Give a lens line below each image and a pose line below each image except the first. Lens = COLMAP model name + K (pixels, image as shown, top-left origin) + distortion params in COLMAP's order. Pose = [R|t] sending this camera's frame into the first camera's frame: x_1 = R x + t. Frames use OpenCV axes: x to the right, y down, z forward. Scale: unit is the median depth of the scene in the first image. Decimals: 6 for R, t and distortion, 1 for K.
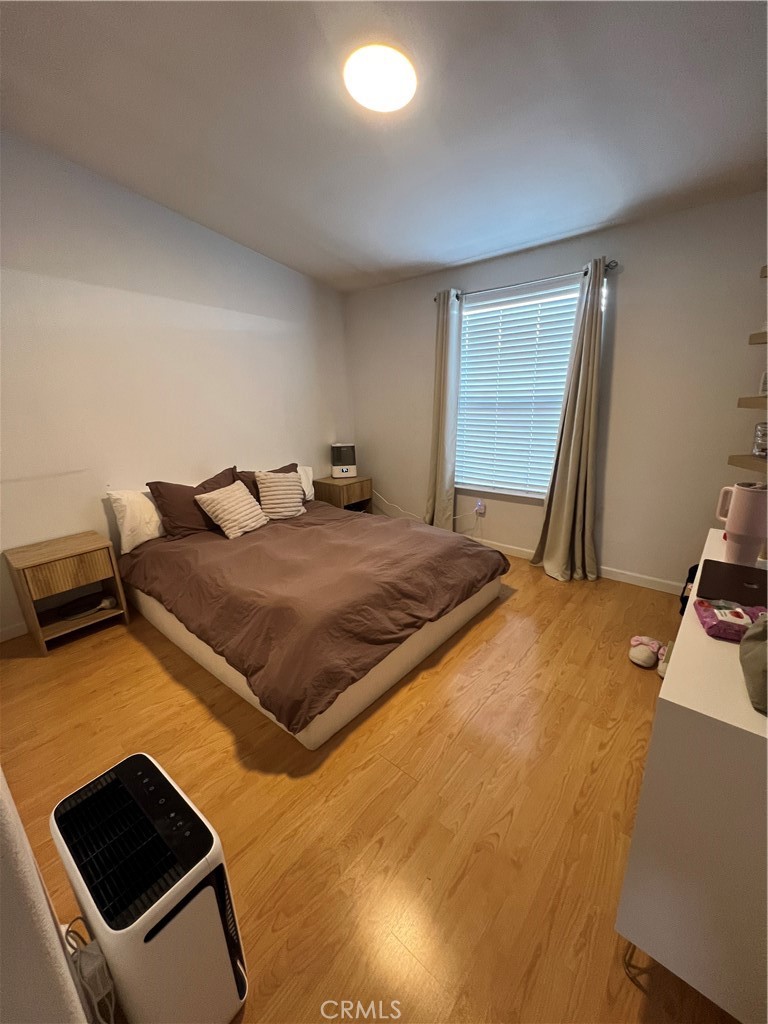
lens RADIAL K [[408.3, 0, 388.5], [0, 408.3, 513.0], [0, 0, 1]] dist [-0.003862, 0.000709]
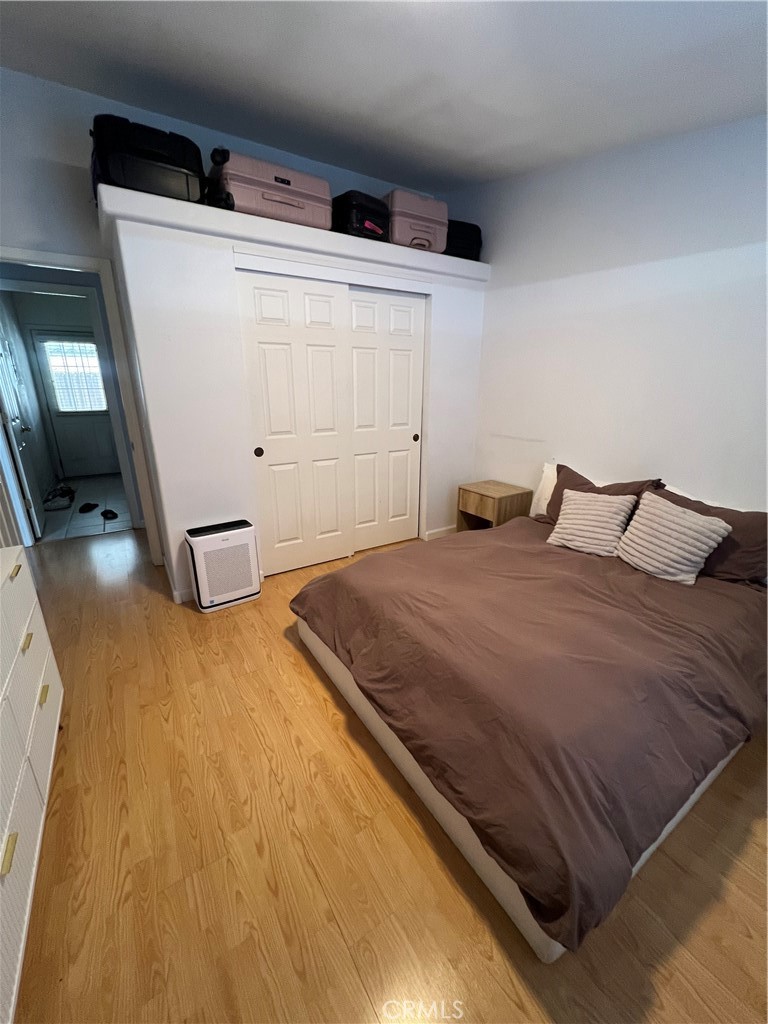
lens RADIAL K [[413.7, 0, 378.0], [0, 413.7, 511.3], [0, 0, 1]] dist [-0.000836, 0.000029]
pose [[-0.307045, 0.308867, -0.900180, 0.773593], [-0.260872, 0.882326, 0.391722, -0.375899], [0.915243, 0.355108, -0.190339, 1.182017]]
